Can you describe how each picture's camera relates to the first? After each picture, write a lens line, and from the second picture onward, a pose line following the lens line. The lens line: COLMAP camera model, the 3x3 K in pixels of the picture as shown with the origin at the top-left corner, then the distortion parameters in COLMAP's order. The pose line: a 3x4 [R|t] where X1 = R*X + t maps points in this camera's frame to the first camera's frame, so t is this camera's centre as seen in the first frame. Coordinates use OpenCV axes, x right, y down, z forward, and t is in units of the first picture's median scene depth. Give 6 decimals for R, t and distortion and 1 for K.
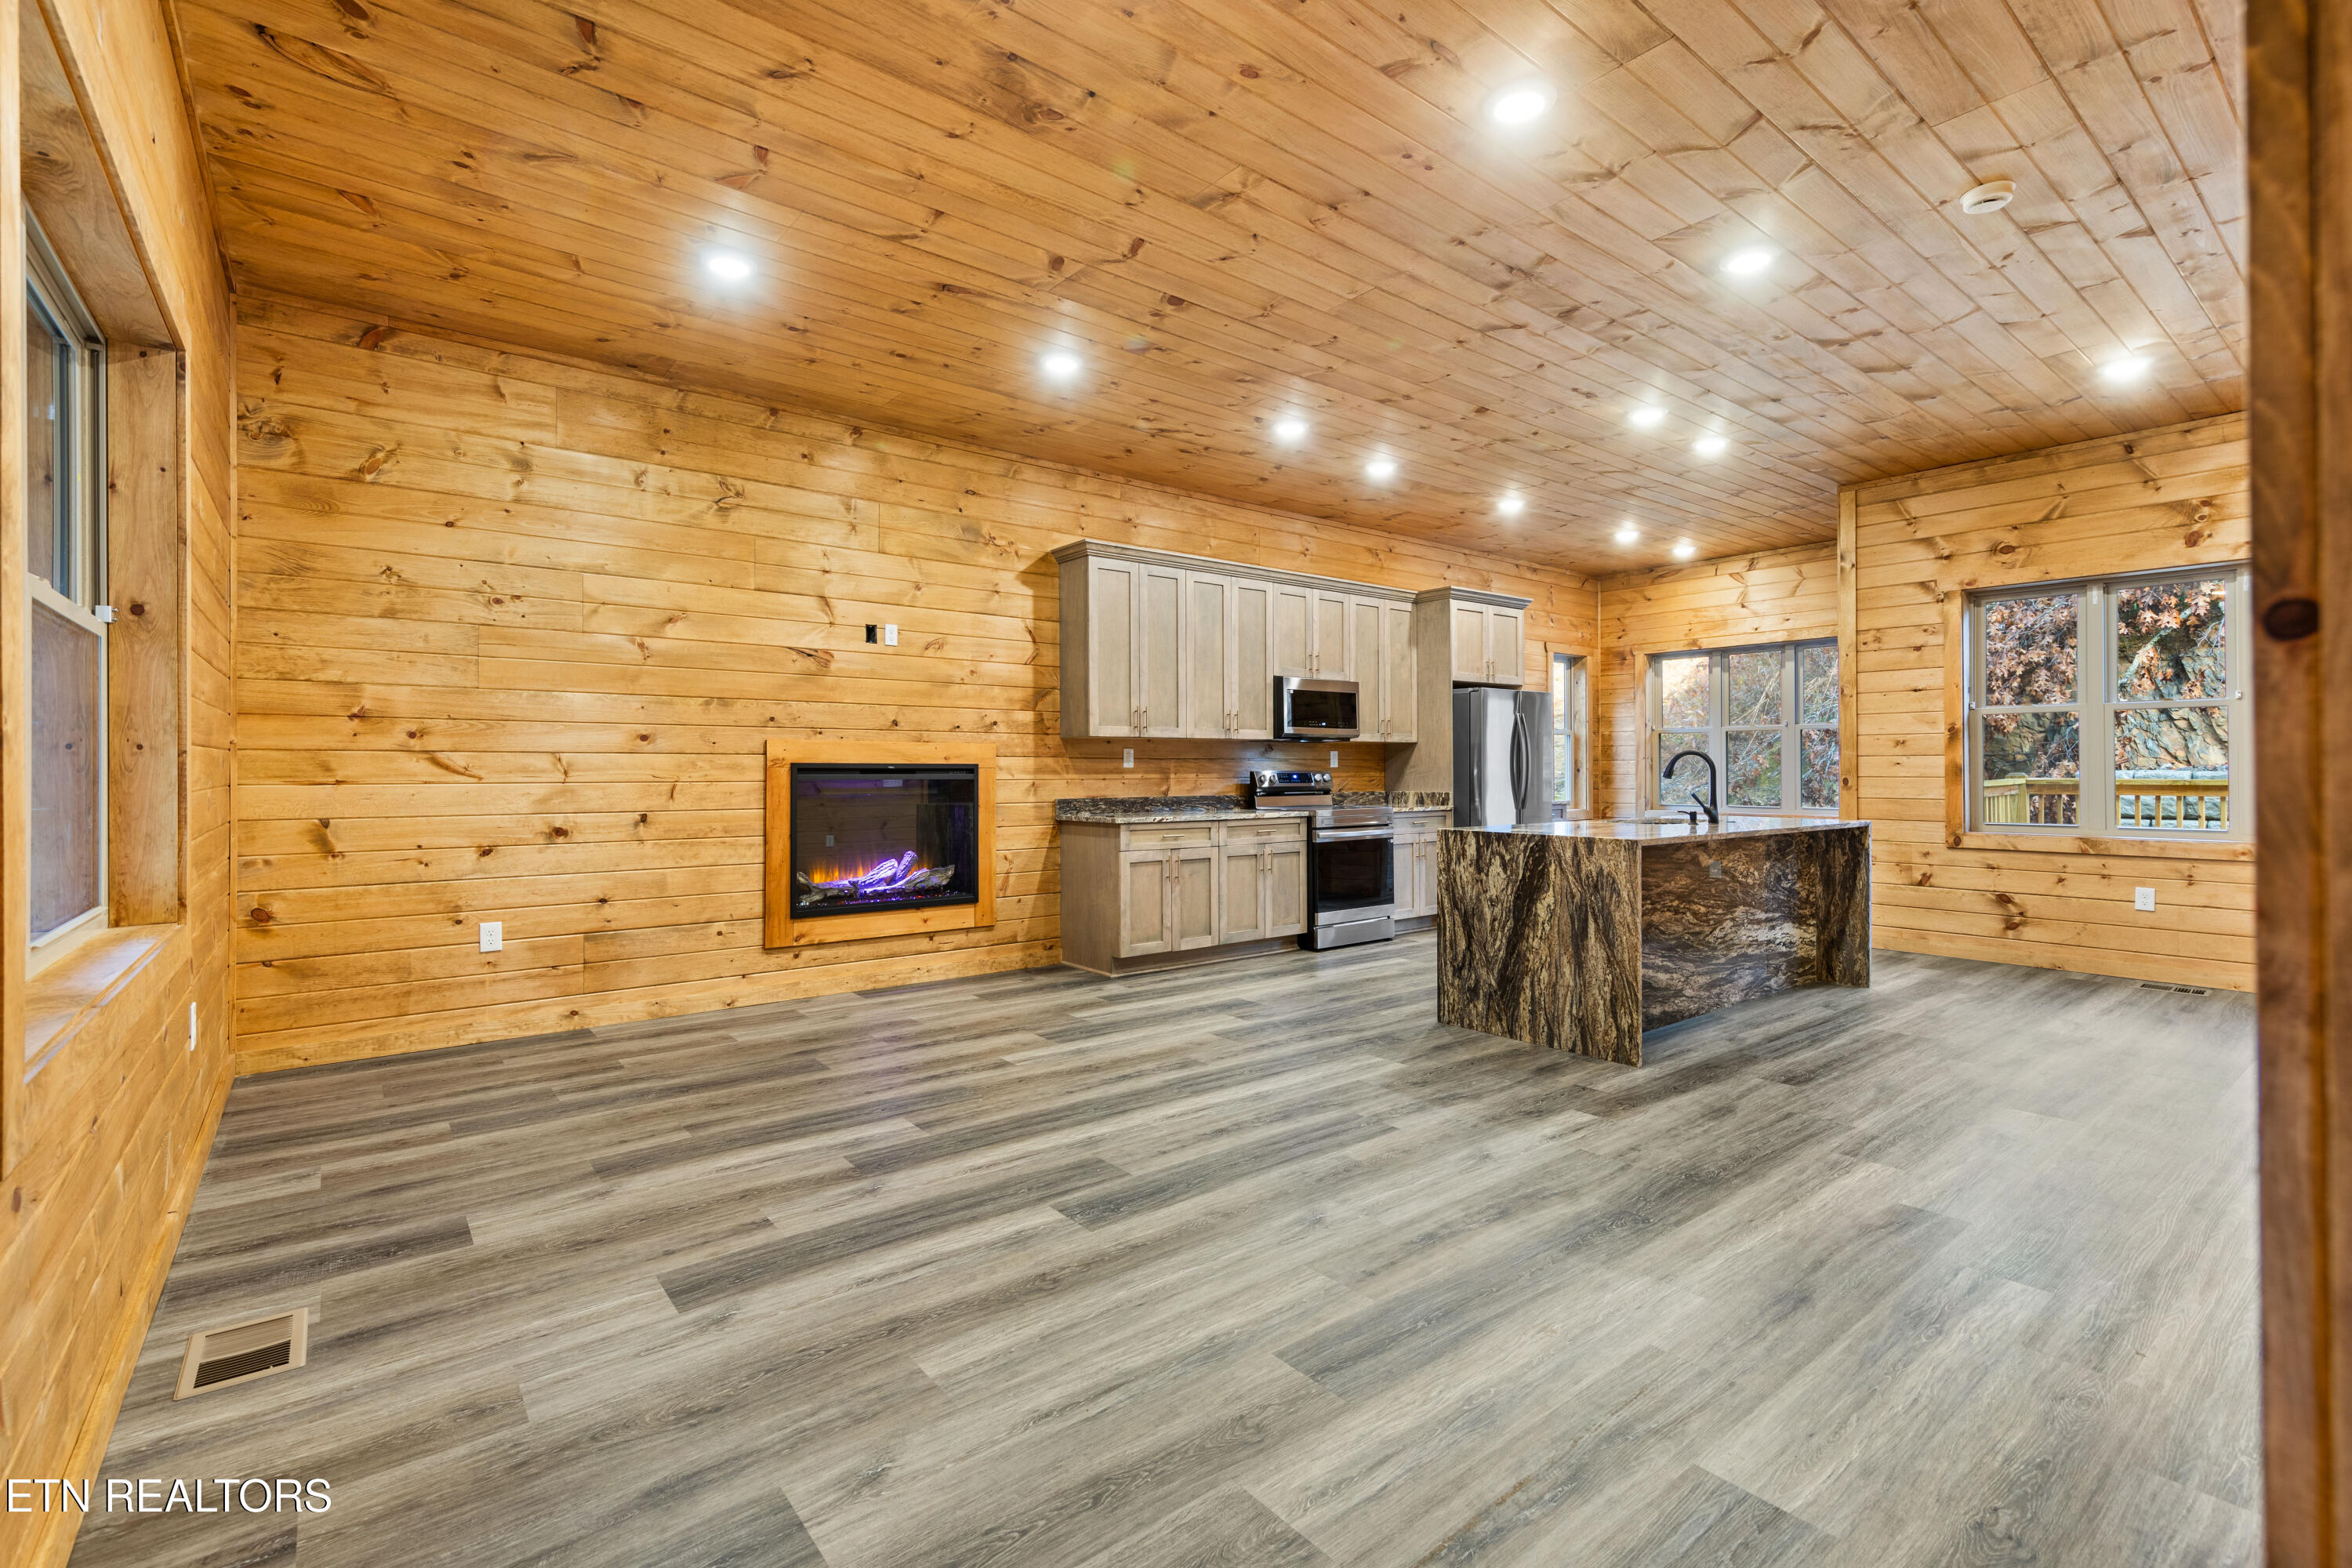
lens RADIAL K [[1041.2, 0, 1166.6], [0, 1041.2, 767.1], [0, 0, 1]] dist [0.009031, -0.000562]
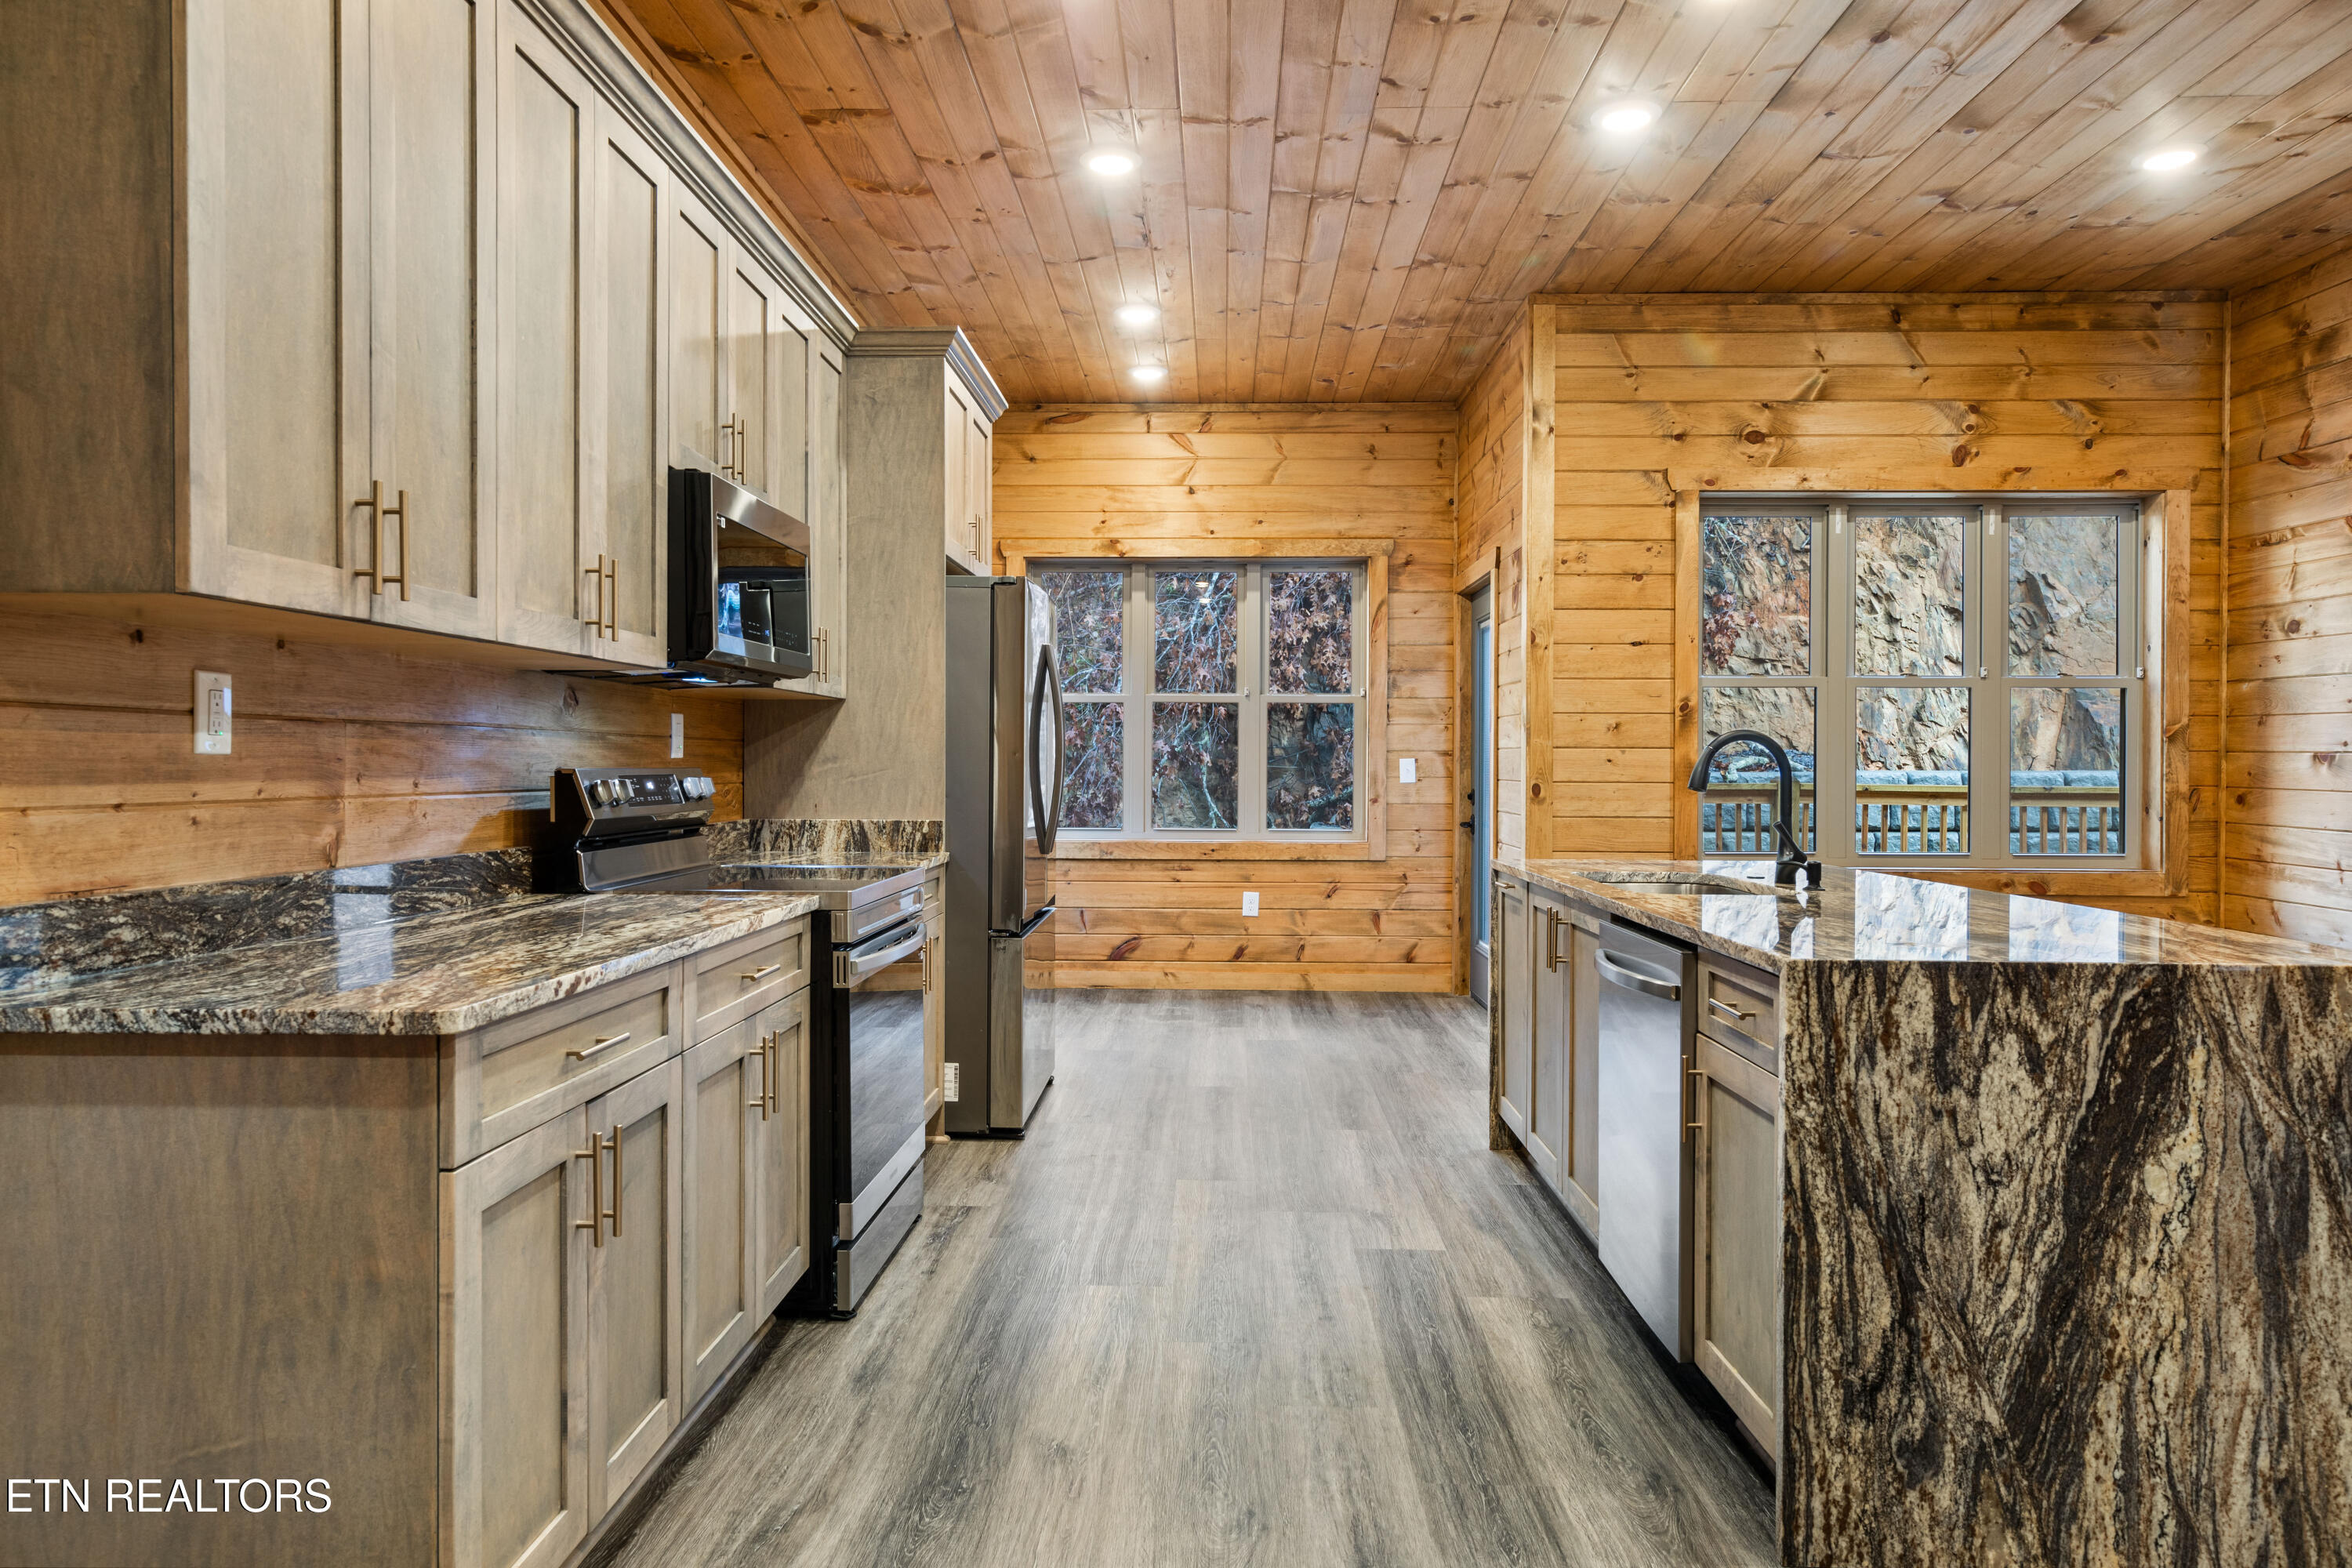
lens RADIAL K [[1527.8, 0, 1169.0], [0, 1527.8, 775.8], [0, 0, 1]] dist [0.008619, 0.000572]
pose [[0.646957, -0.000307, 0.762527, -0.188793], [-0.008206, 0.999939, 0.007365, 0.001371], [-0.762482, -0.011022, 0.646915, 0.733099]]
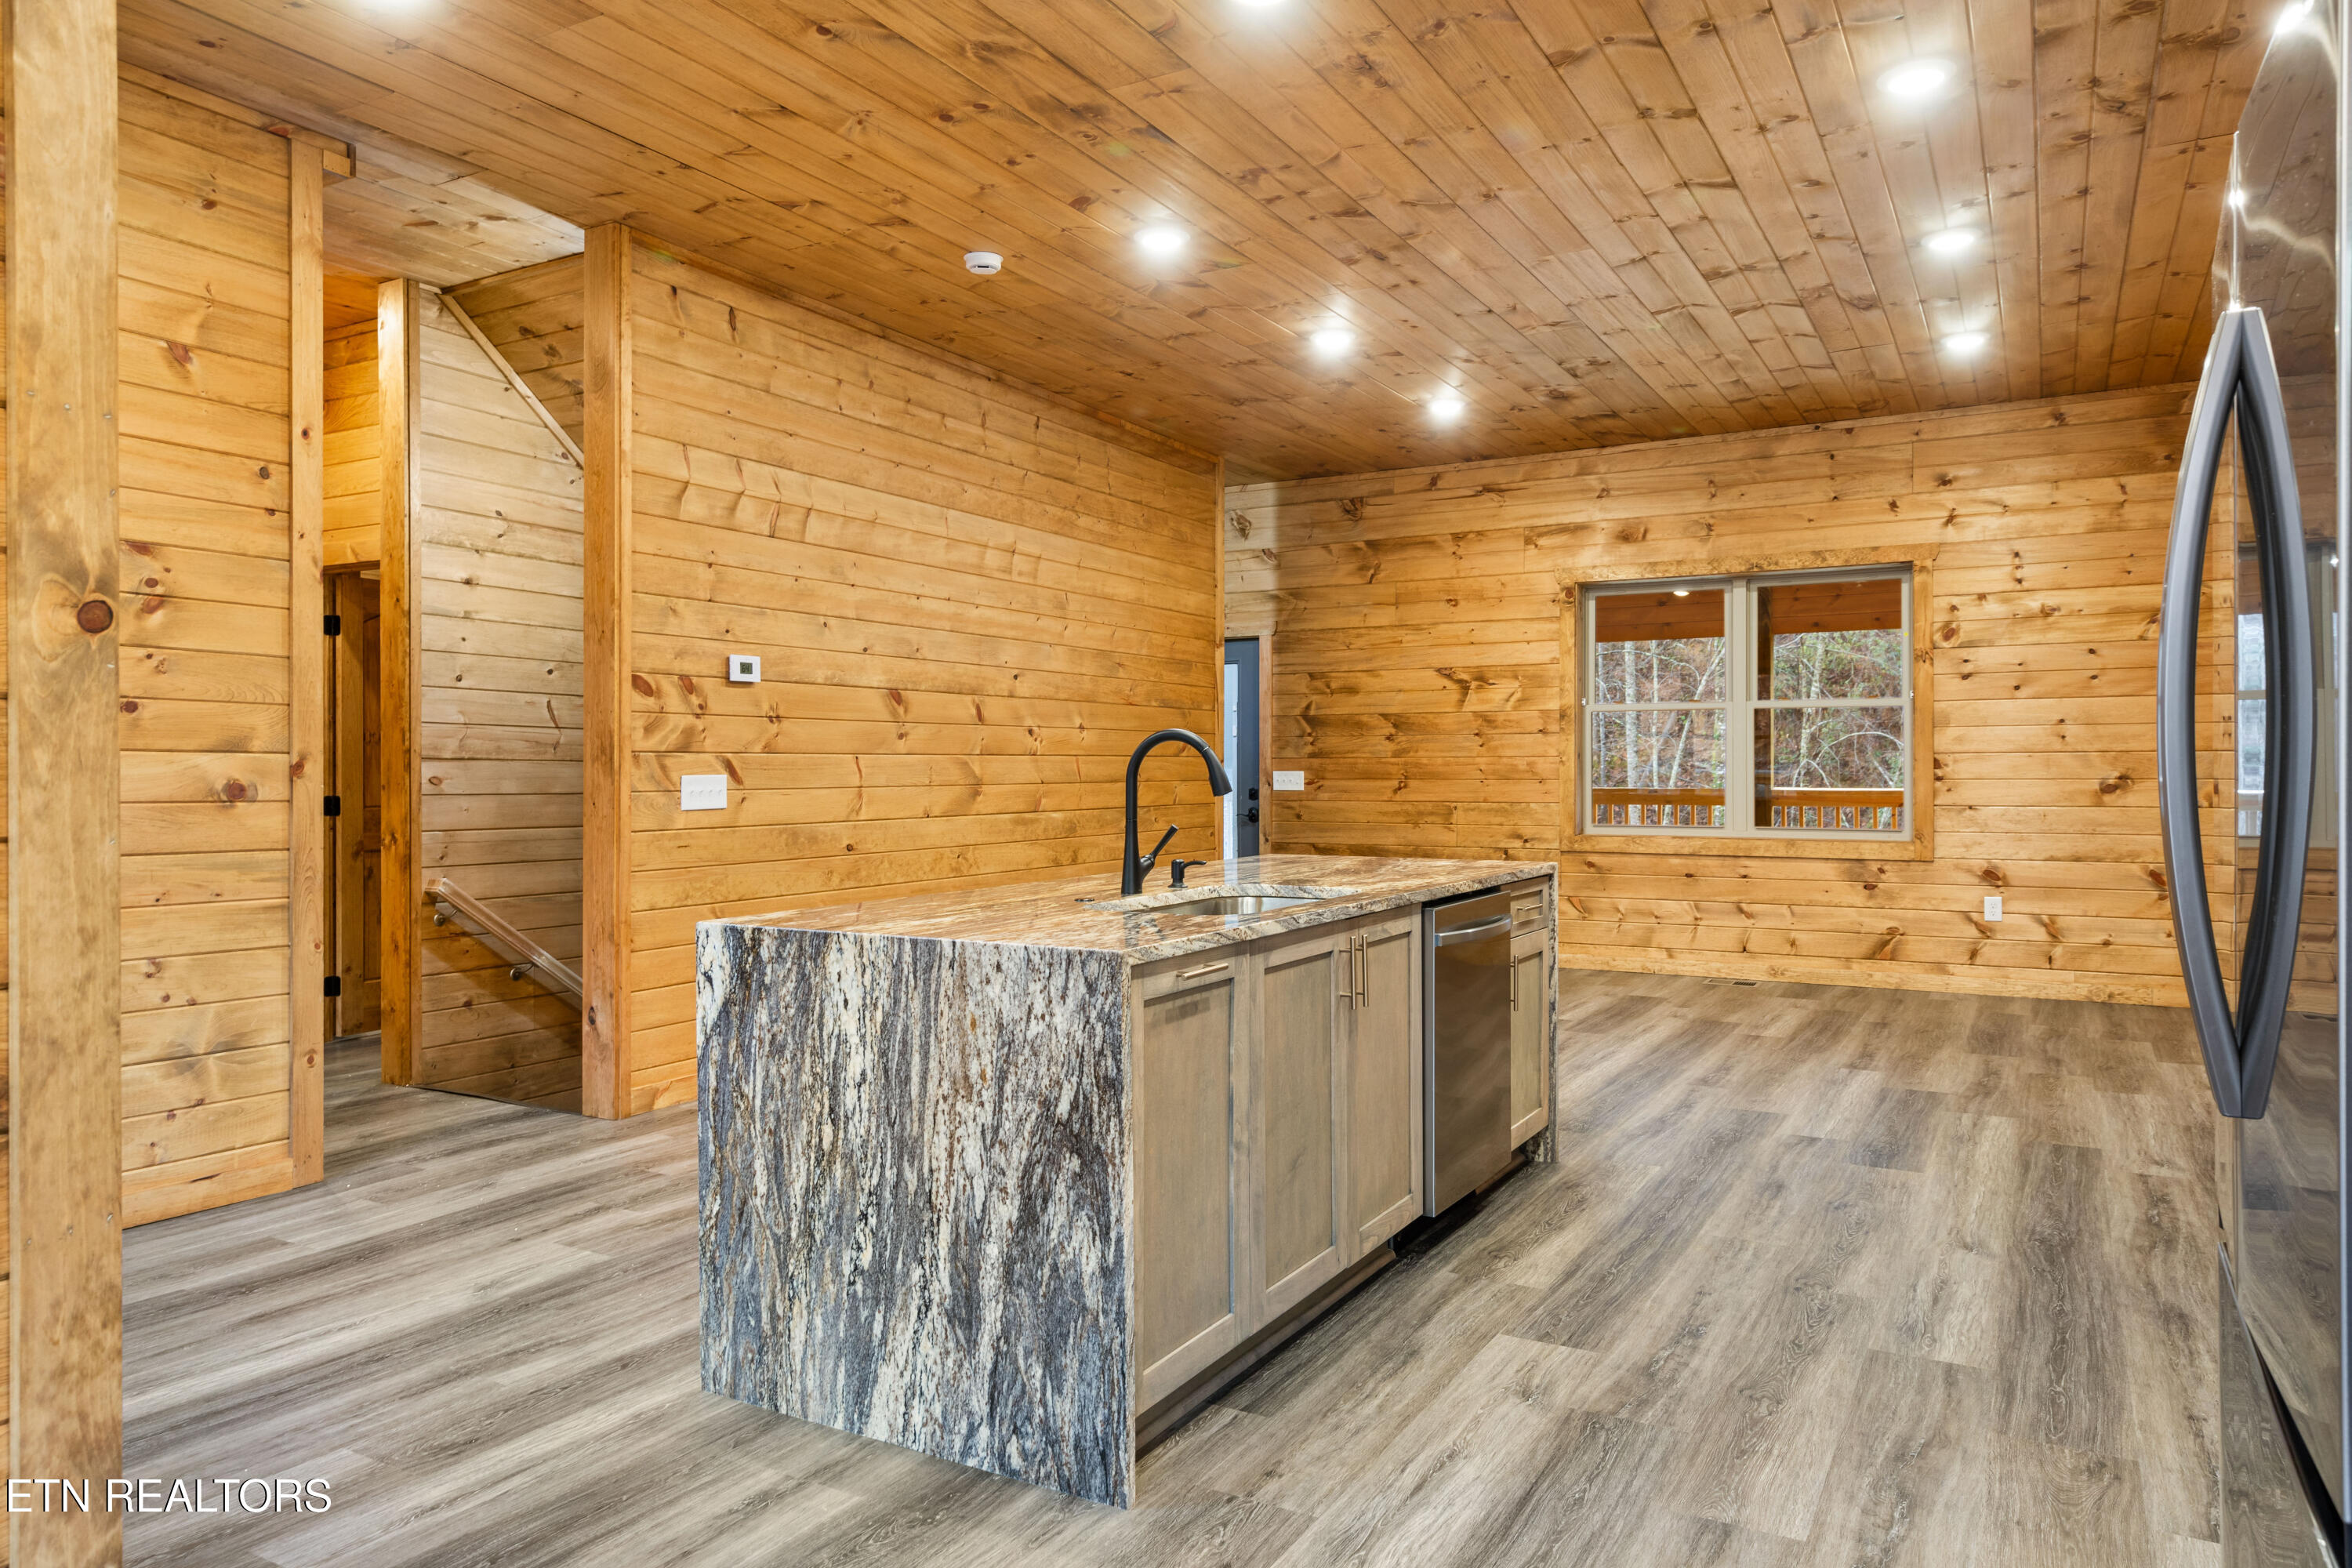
lens RADIAL K [[1531.4, 0, 1169.0], [0, 1531.4, 770.8], [0, 0, 1]] dist [0.012627, -0.003016]
pose [[-0.929773, 0.004077, -0.368112, 0.724031], [0.004002, 0.999992, 0.000966, 0.000244], [0.368113, -0.000575, -0.929781, 1.560367]]
